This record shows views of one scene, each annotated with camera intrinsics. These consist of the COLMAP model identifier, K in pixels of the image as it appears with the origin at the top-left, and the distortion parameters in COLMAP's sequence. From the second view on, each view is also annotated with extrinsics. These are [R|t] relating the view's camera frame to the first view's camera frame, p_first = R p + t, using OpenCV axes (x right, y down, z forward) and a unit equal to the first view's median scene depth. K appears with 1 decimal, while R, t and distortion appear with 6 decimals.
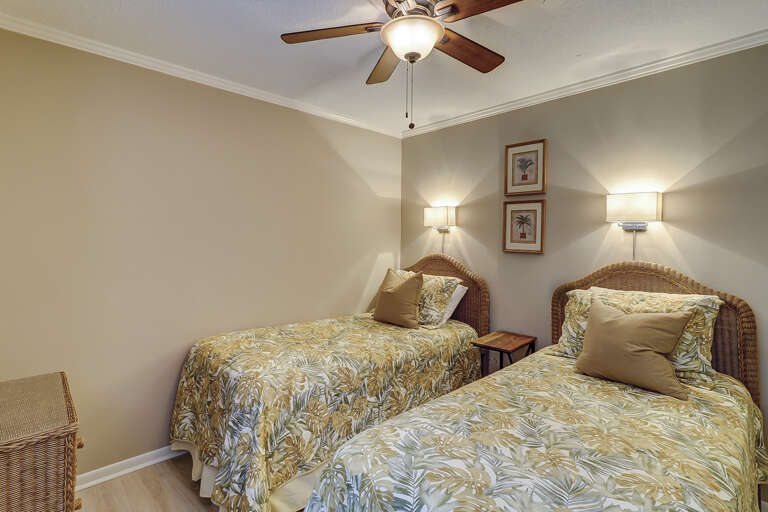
lens RADIAL K [[364.7, 0, 387.6], [0, 364.7, 240.5], [0, 0, 1]] dist [0.011069, 0.000878]
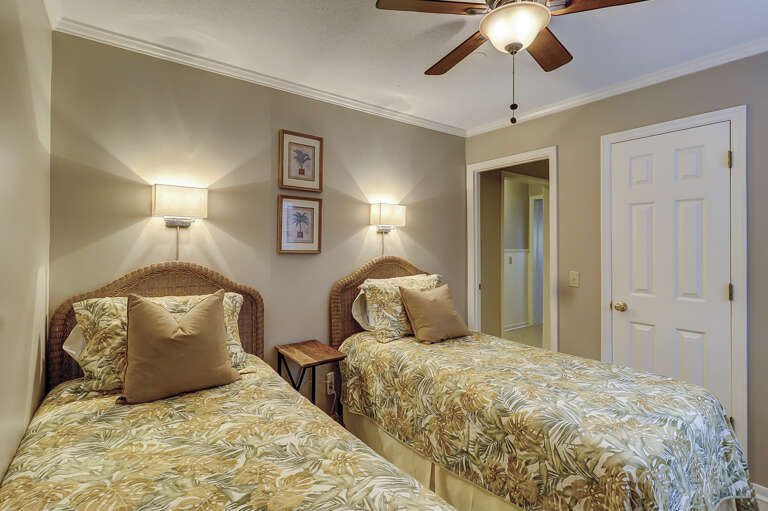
lens RADIAL K [[364.7, 0, 391.6], [0, 364.7, 242.7], [0, 0, 1]] dist [0.011069, 0.000878]
pose [[0.138031, -0.015754, 0.990303, -0.504031], [-0.002505, 0.999865, 0.016255, -0.008258], [-0.990425, -0.004725, 0.137973, 0.636121]]
